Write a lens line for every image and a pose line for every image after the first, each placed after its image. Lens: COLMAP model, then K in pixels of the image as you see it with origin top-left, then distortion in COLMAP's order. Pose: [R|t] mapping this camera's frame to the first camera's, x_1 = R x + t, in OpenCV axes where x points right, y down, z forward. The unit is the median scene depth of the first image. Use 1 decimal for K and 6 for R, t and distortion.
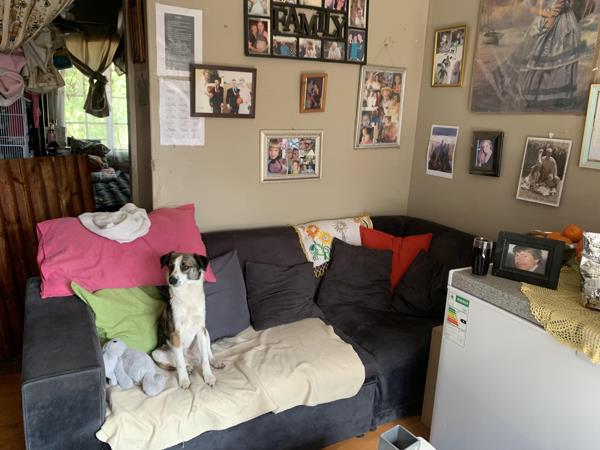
lens RADIAL K [[458.1, 0, 298.0], [0, 458.1, 223.5], [0, 0, 1]] dist [0.011124, -0.016732]
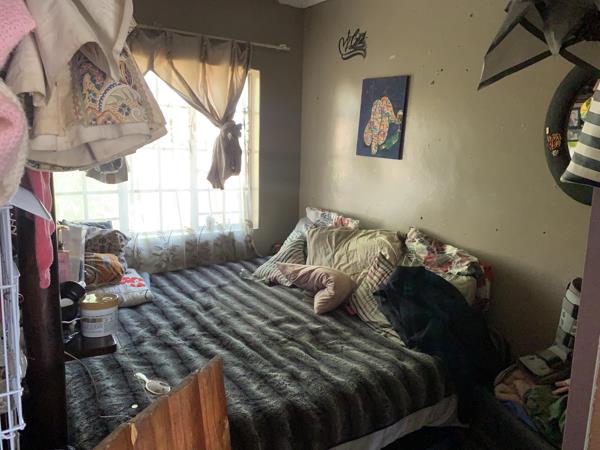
lens RADIAL K [[458.1, 0, 301.3], [0, 458.1, 224.5], [0, 0, 1]] dist [0.011124, -0.016732]
pose [[0.993833, -0.038150, 0.104120, -0.214042], [0.046146, 0.996077, -0.075500, -0.104885], [-0.100831, 0.079839, 0.991695, 0.341735]]
